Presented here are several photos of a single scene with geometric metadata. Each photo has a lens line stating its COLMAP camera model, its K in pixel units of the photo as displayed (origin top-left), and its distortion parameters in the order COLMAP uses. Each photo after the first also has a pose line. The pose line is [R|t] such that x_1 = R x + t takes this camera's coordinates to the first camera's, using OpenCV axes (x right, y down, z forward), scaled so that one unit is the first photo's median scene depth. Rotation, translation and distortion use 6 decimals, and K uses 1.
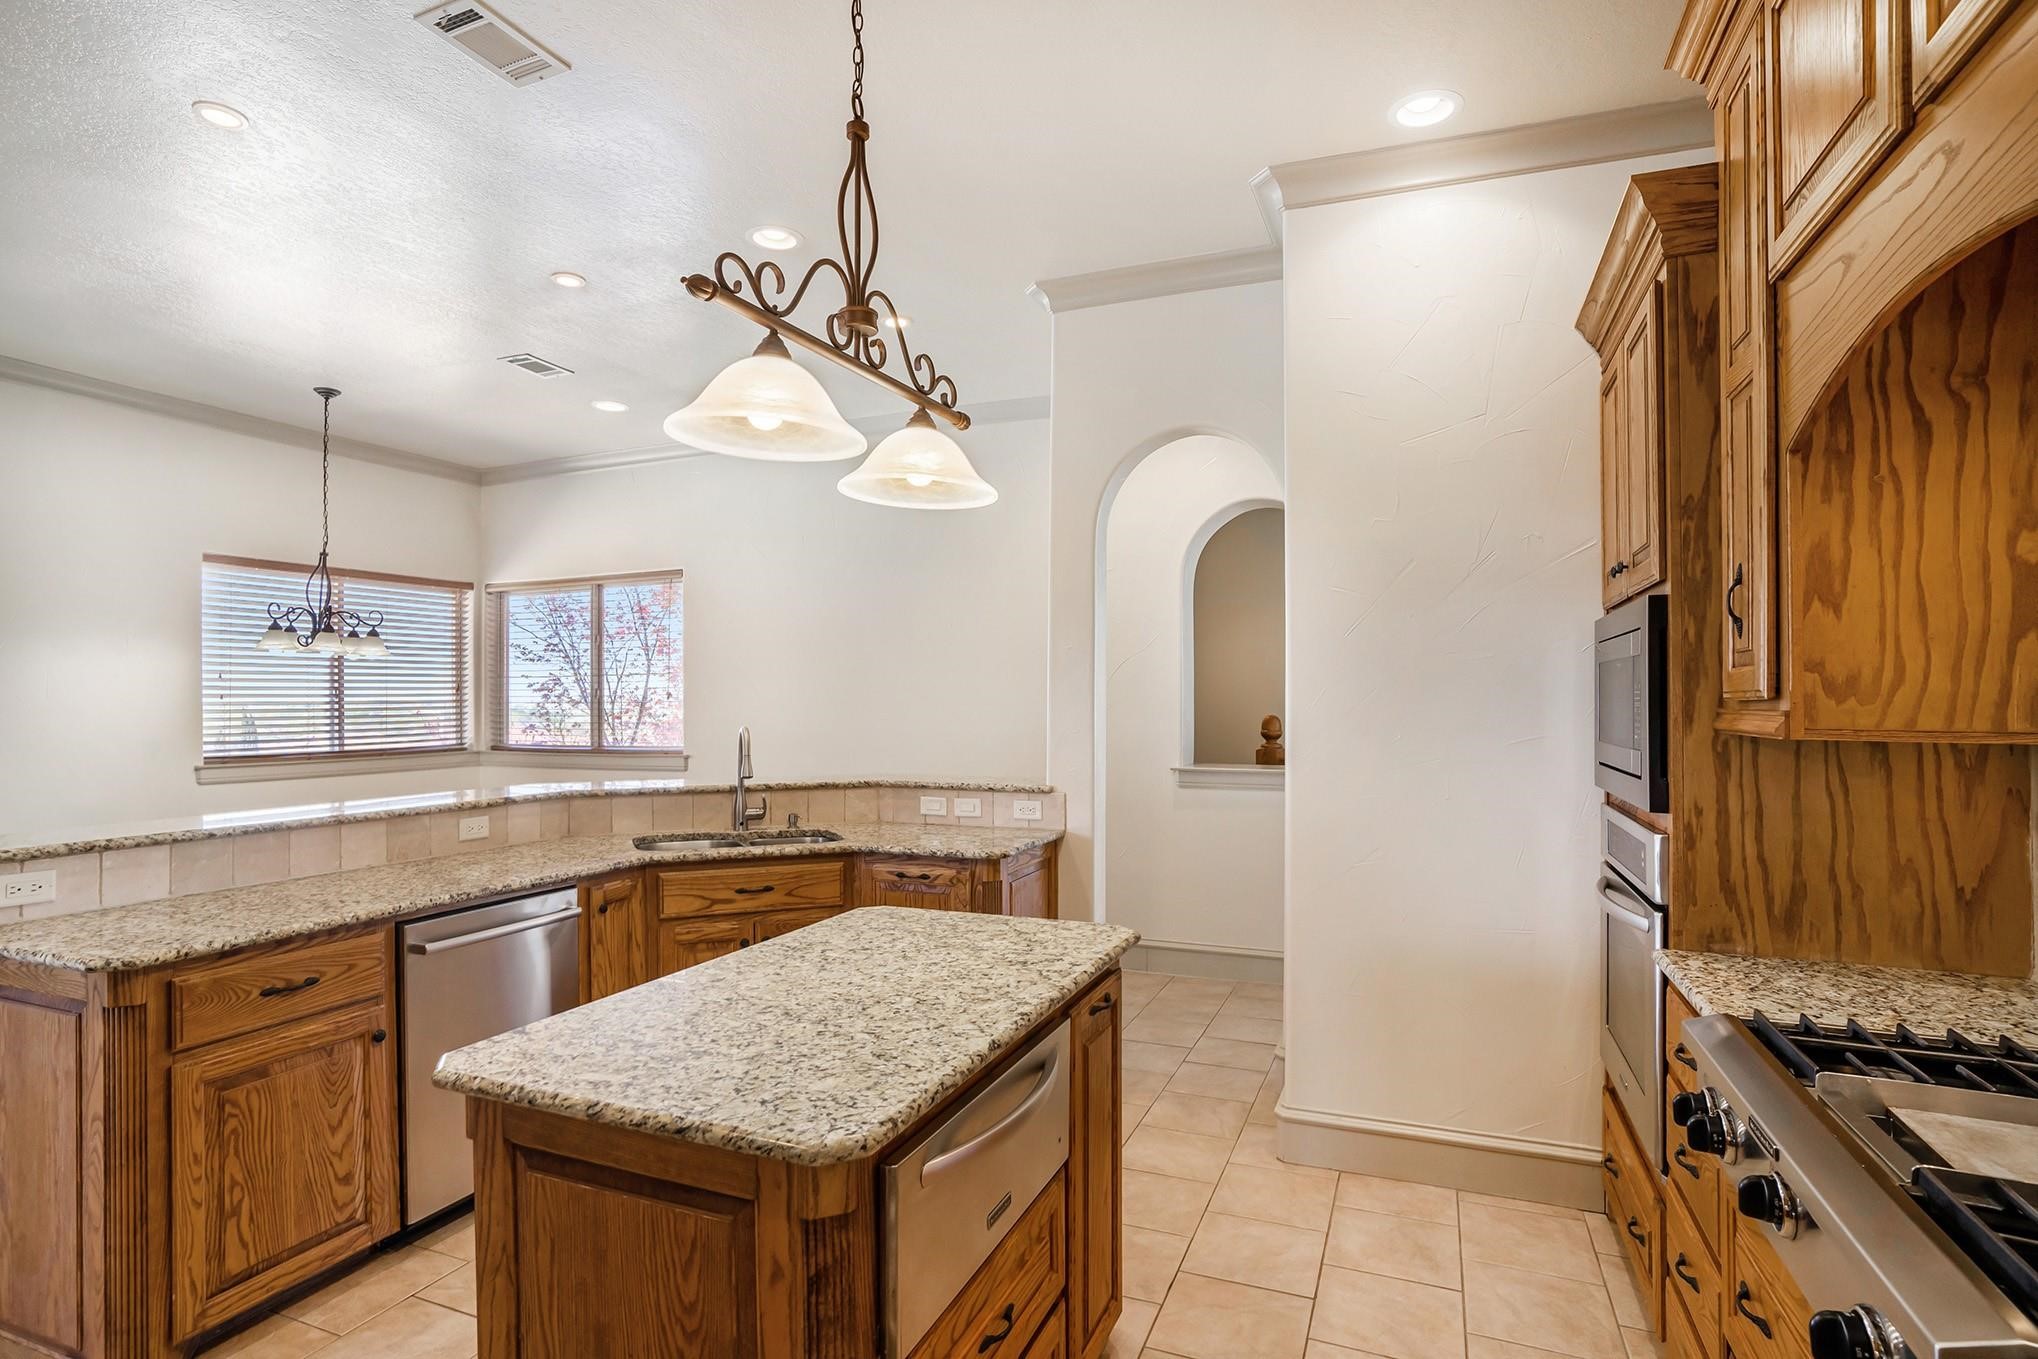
lens RADIAL K [[1021.6, 0, 1019.0], [0, 1021.6, 679.5], [0, 0, 1]] dist [-0.081777, 0.032662]
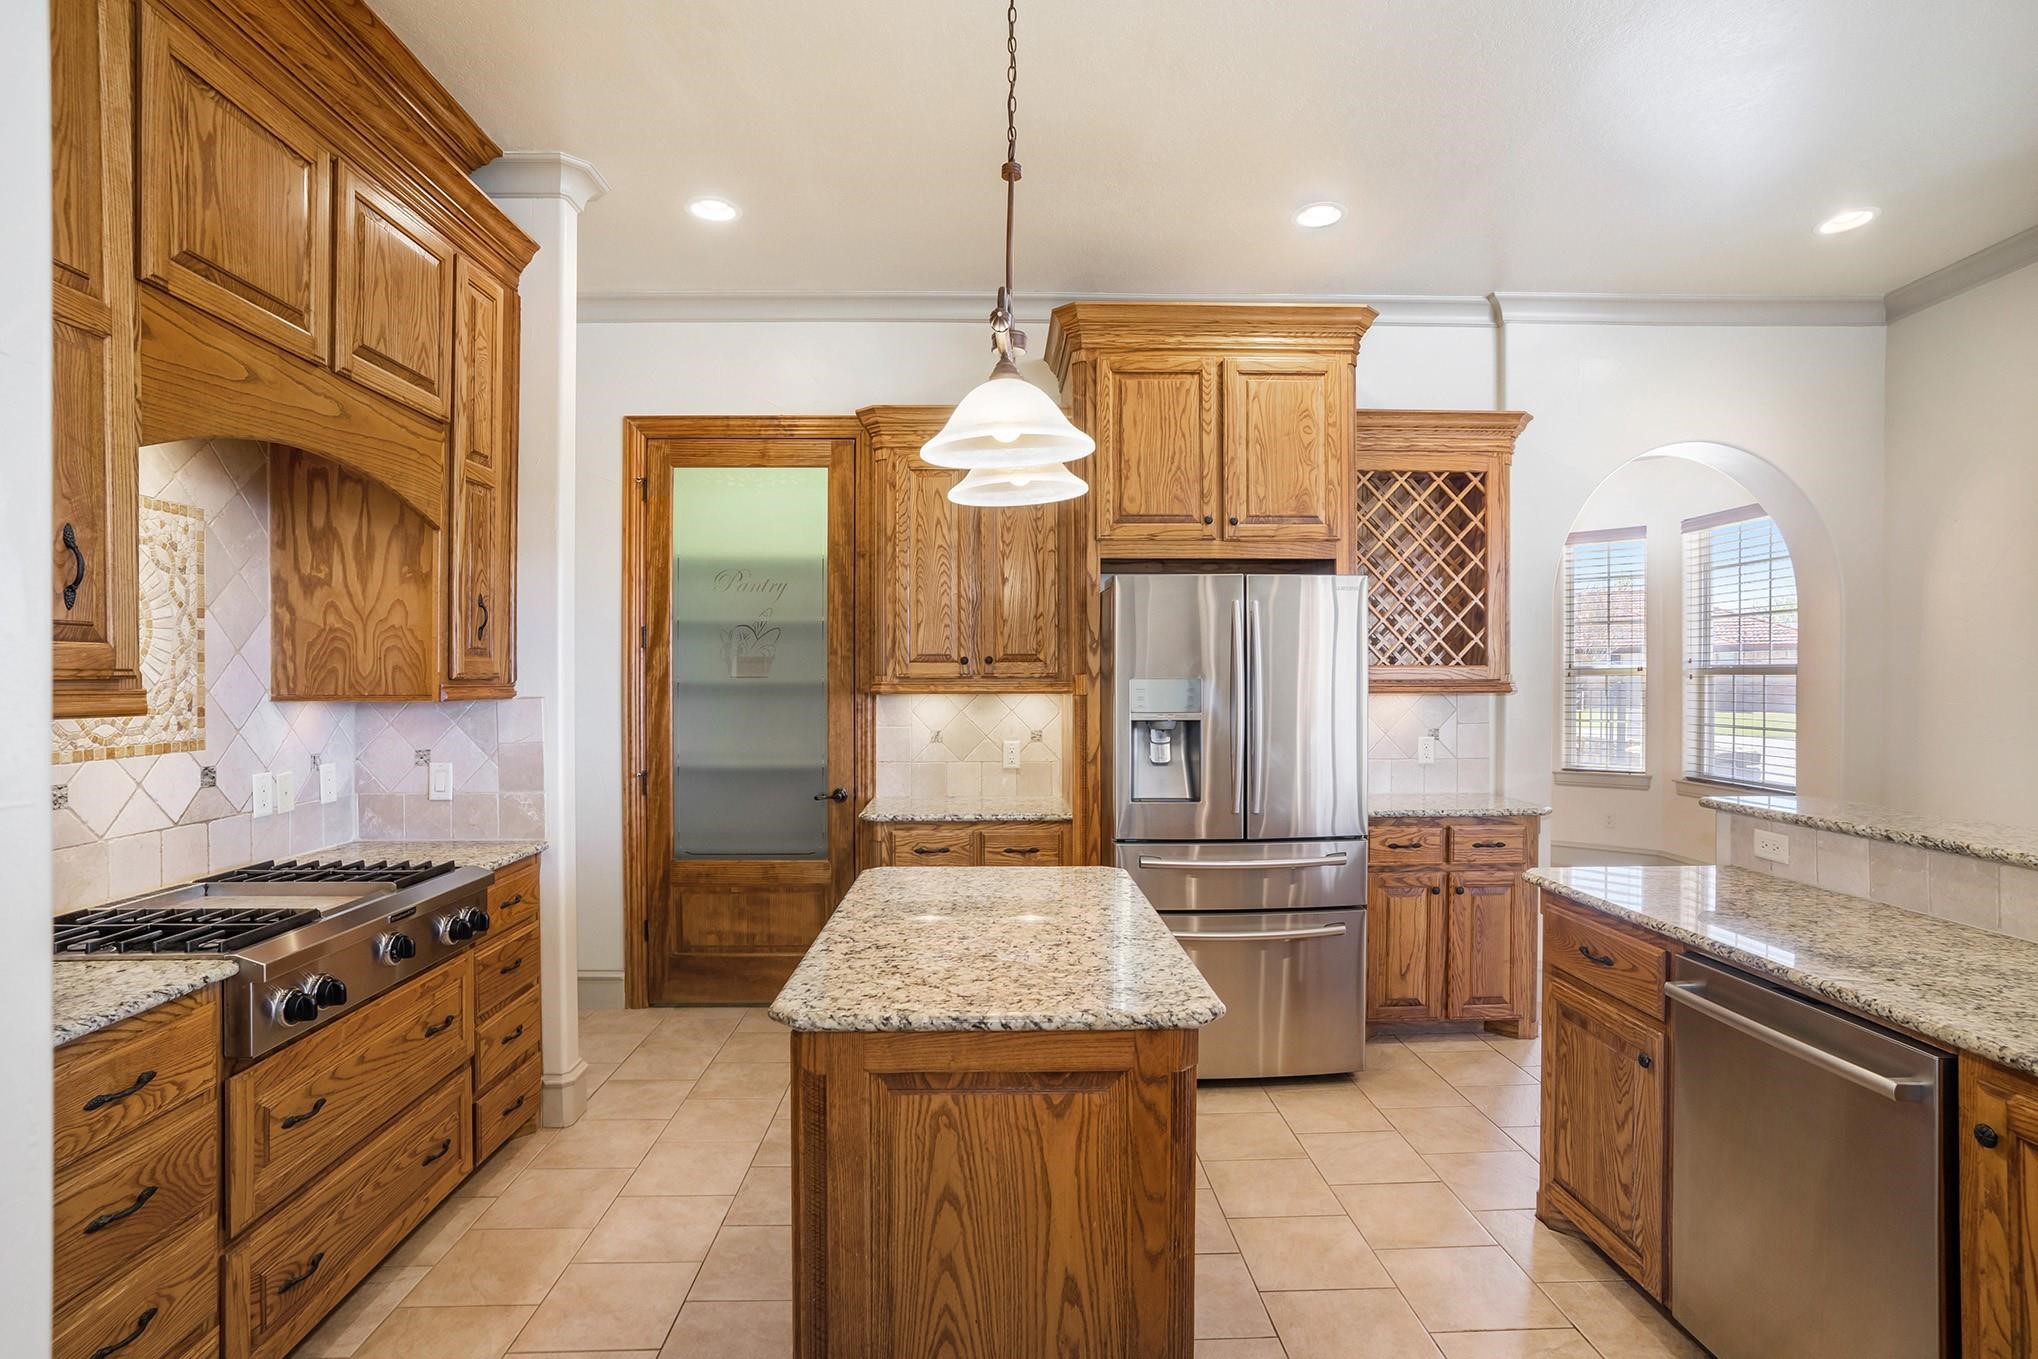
lens RADIAL K [[1021.6, 0, 1019.0], [0, 1021.6, 679.5], [0, 0, 1]] dist [-0.081777, 0.032662]
pose [[-0.913098, -0.000097, -0.407740, 0.230250], [0.003980, 0.999950, -0.009151, 0.024589], [0.407721, -0.009978, -0.913052, 1.599753]]
